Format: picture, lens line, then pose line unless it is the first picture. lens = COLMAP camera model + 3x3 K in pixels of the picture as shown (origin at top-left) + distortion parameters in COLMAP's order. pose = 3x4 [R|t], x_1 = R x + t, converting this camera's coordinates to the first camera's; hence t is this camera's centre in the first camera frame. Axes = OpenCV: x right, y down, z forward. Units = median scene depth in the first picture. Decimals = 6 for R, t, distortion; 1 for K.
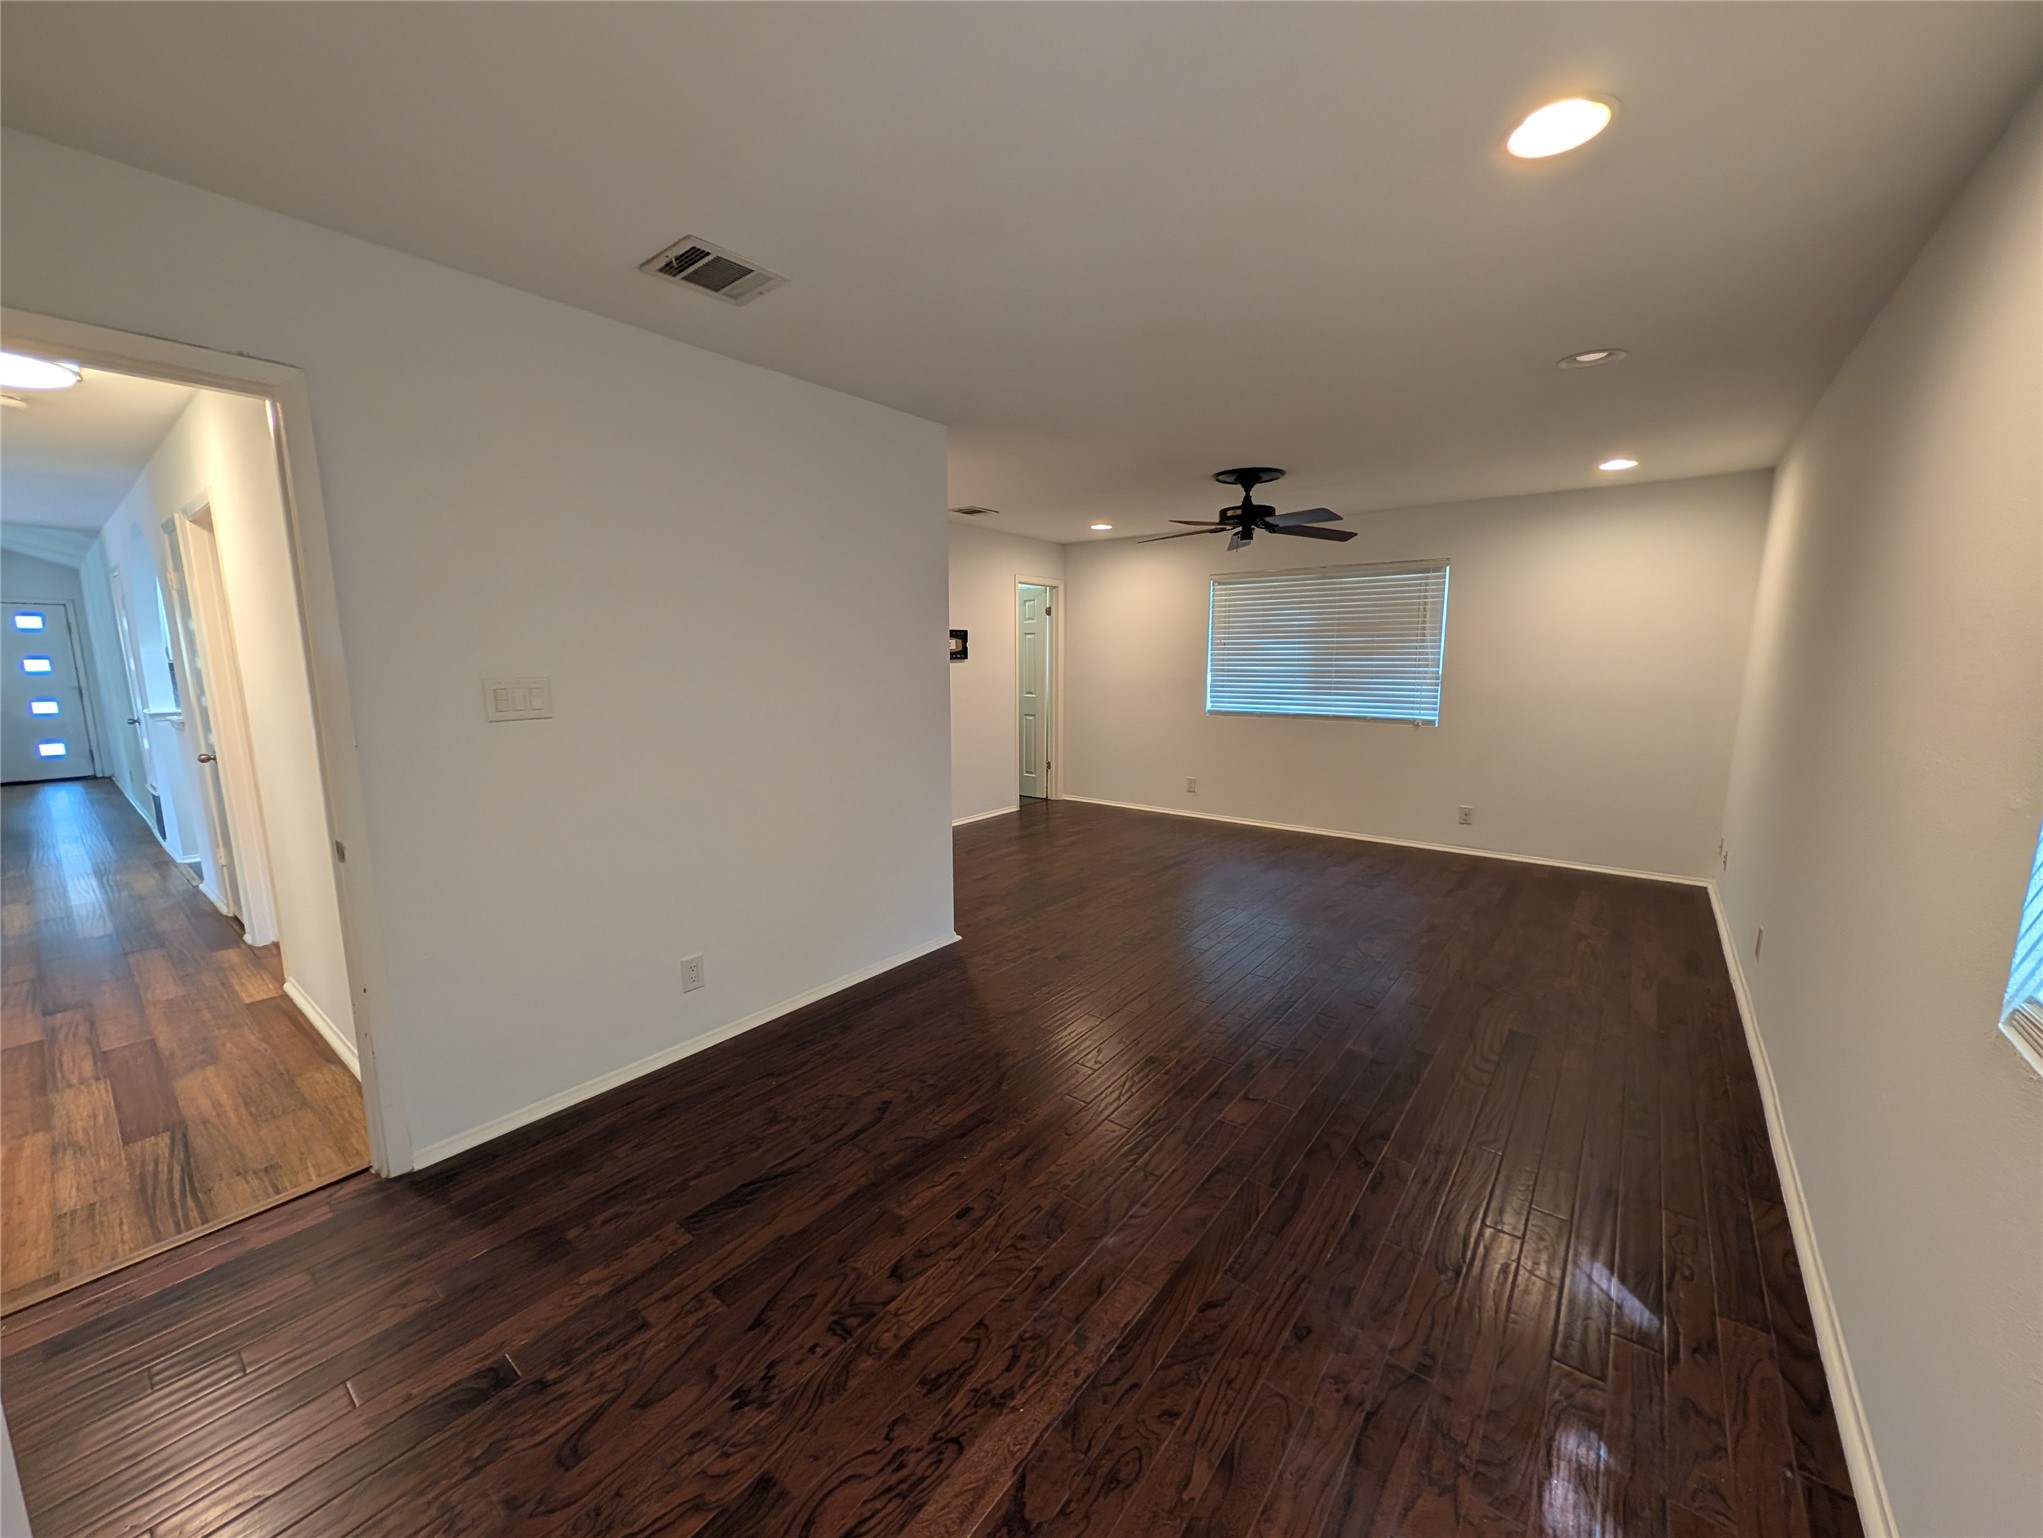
lens RADIAL K [[778.7, 0, 1010.3], [0, 778.7, 774.1], [0, 0, 1]] dist [0.000487, -0.000108]
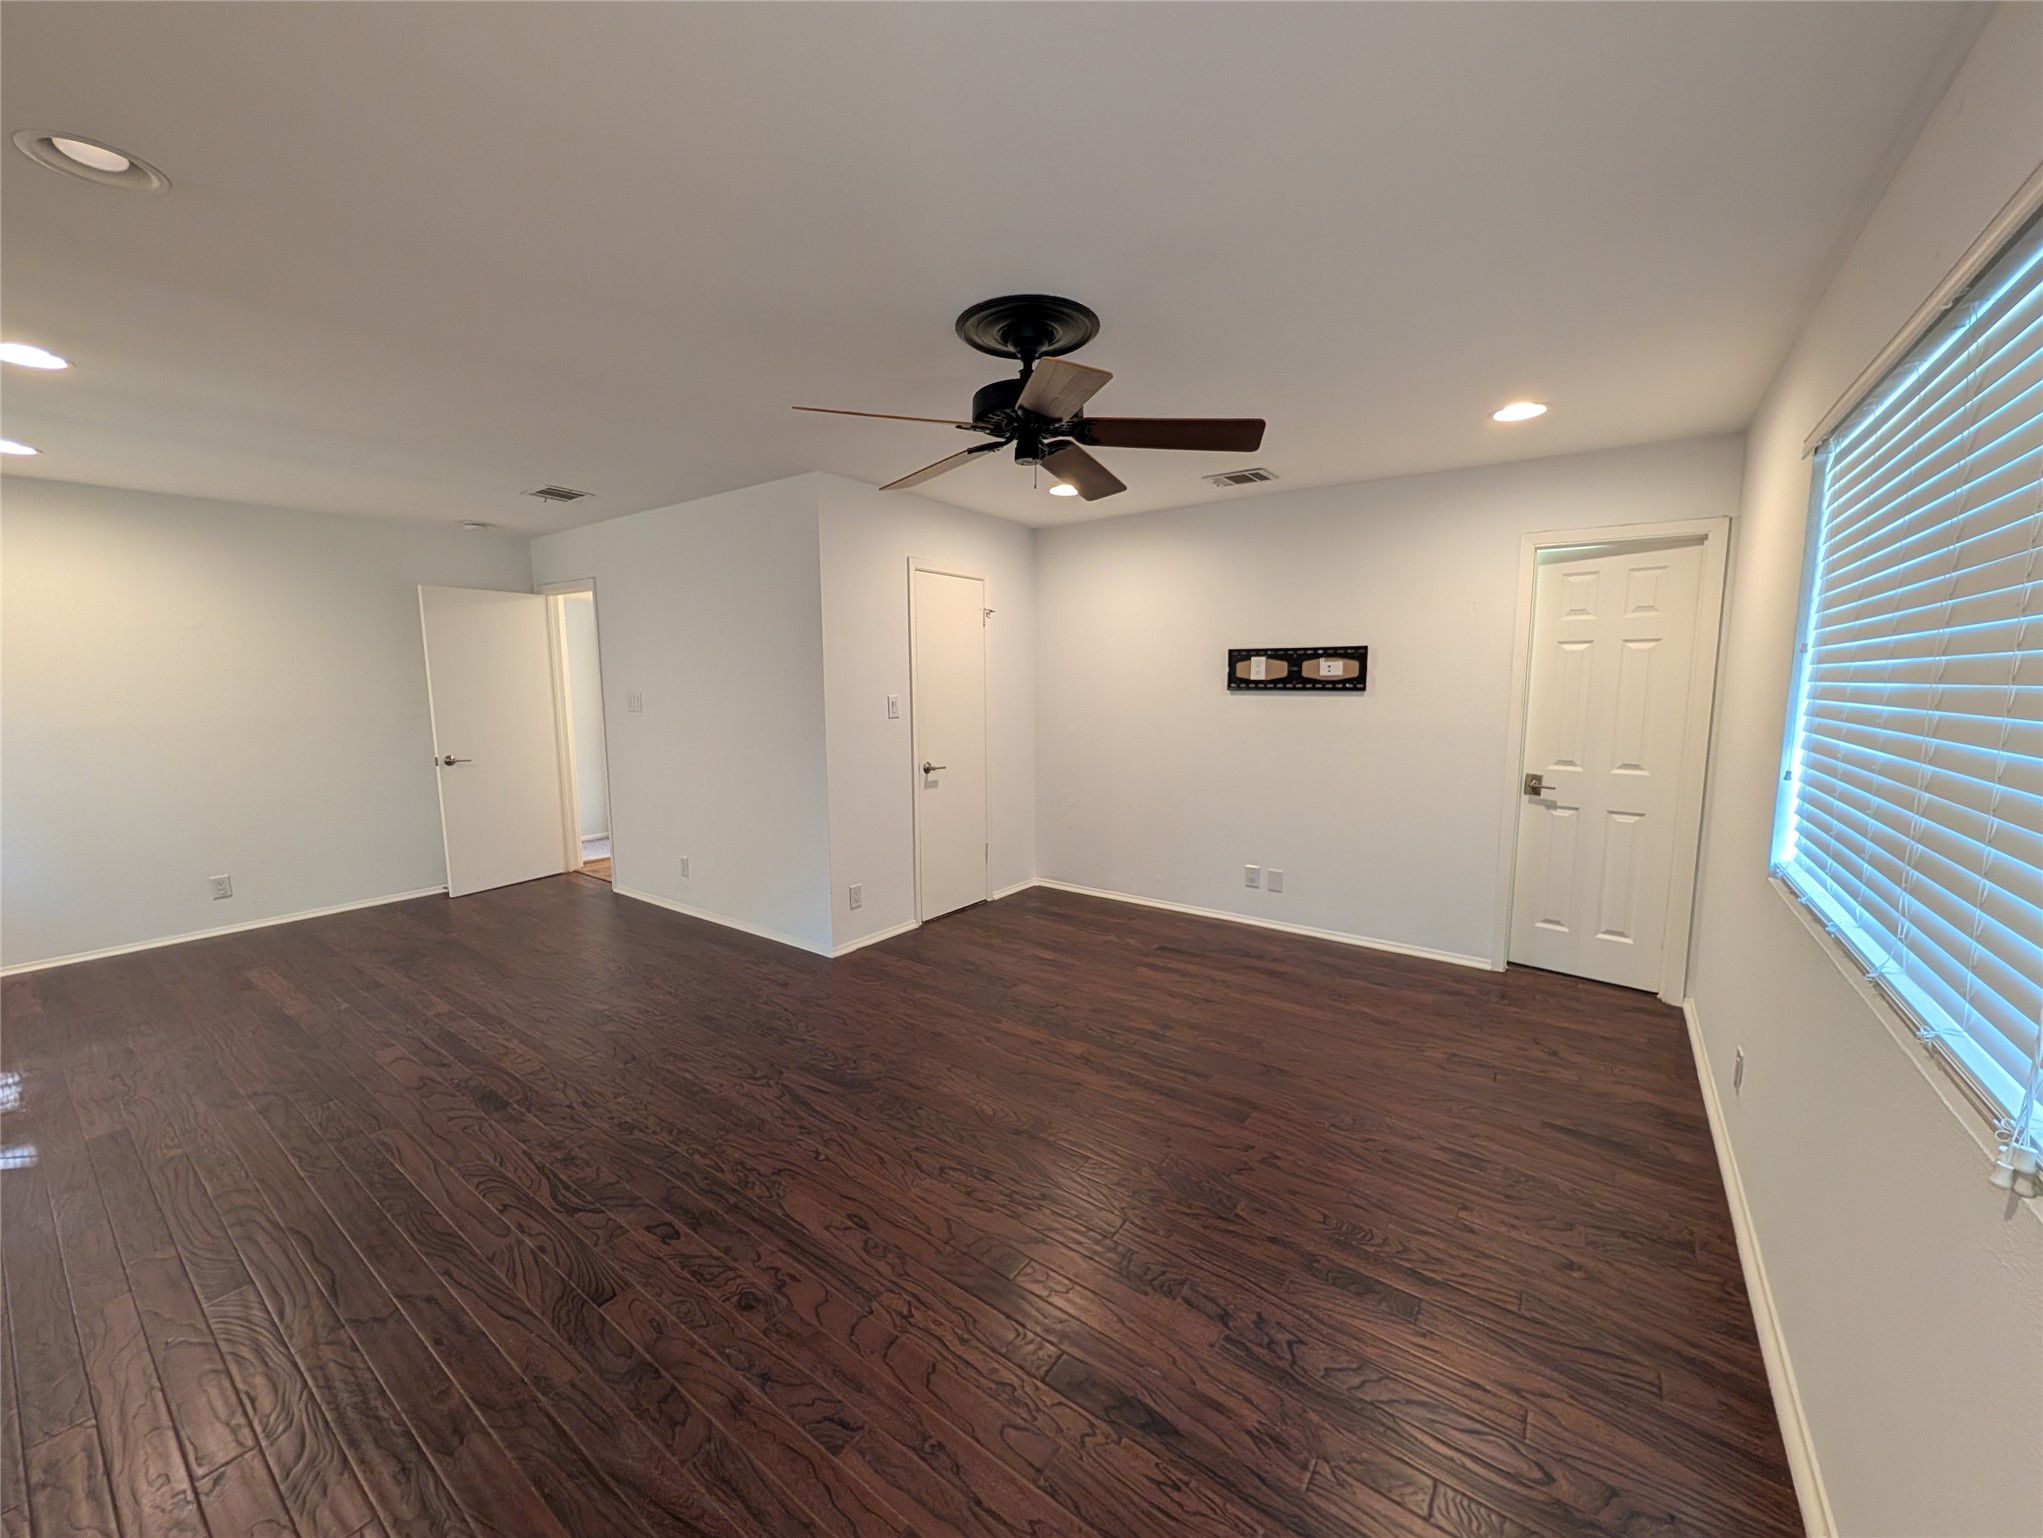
lens RADIAL K [[793.7, 0, 1015.5], [0, 793.7, 774.4], [0, 0, 1]] dist [0.000834, -0.000711]
pose [[0.039394, 0.125629, -0.991295, 1.000772], [-0.150344, 0.981516, 0.118415, -0.197290], [0.987849, 0.144370, 0.057554, 1.190469]]
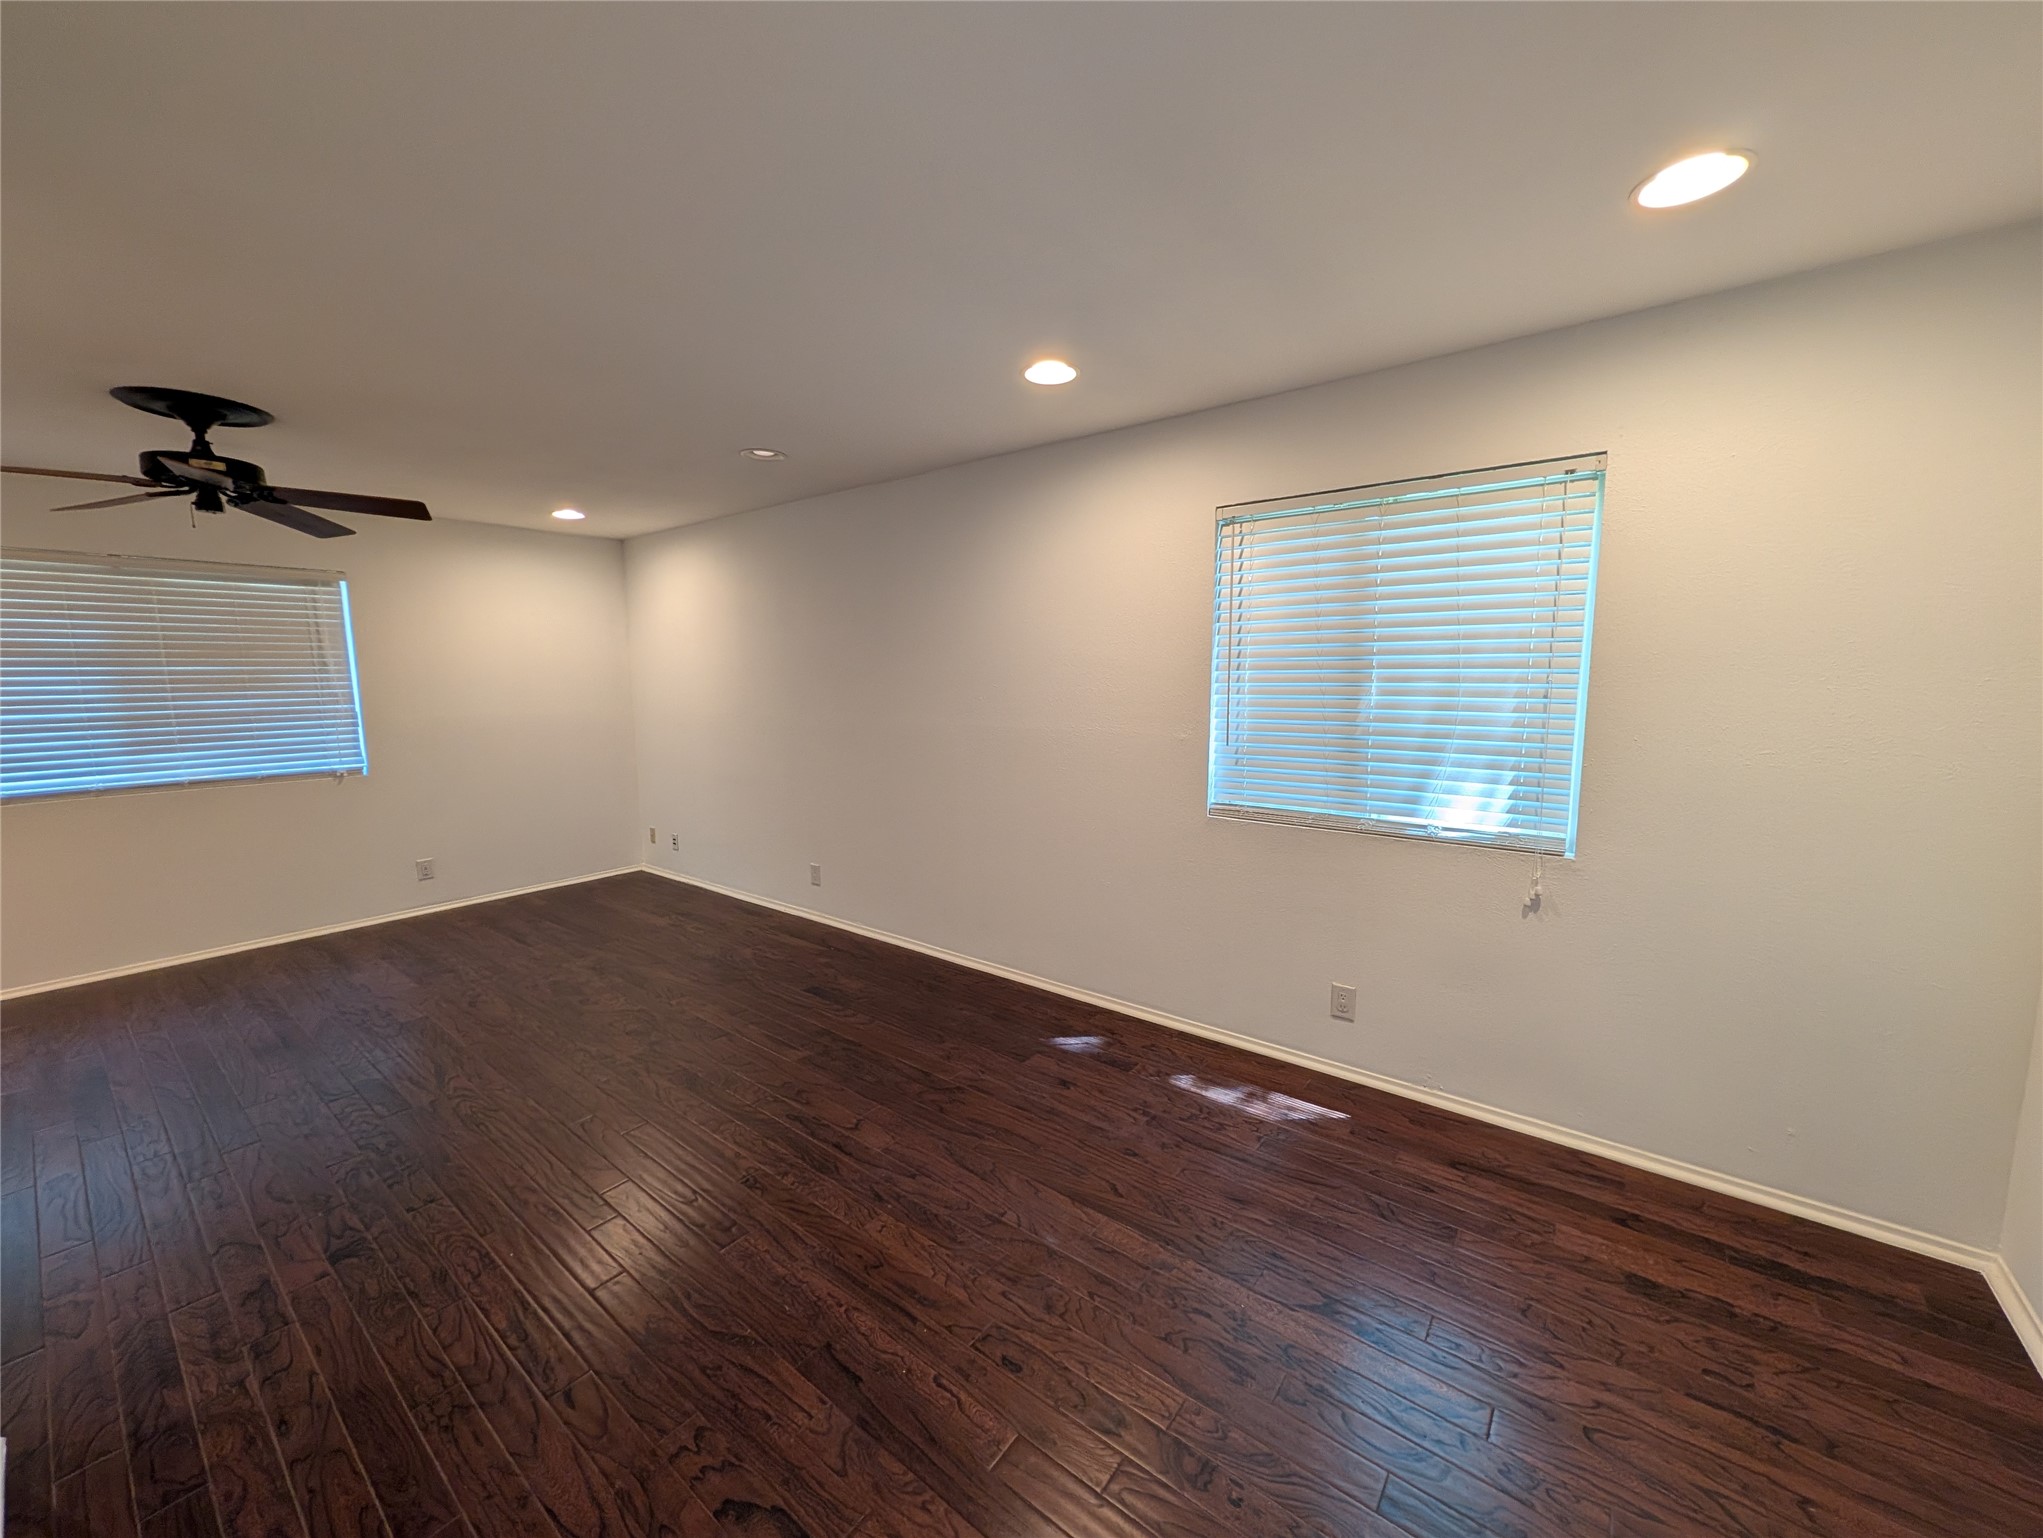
lens RADIAL K [[793.7, 0, 1015.5], [0, 793.7, 774.4], [0, 0, 1]] dist [0.000834, -0.000711]
pose [[-0.006731, -0.124574, 0.992188, -0.432602], [0.162304, 0.978917, 0.124009, -0.081341], [-0.986718, 0.161870, 0.013630, 0.466719]]
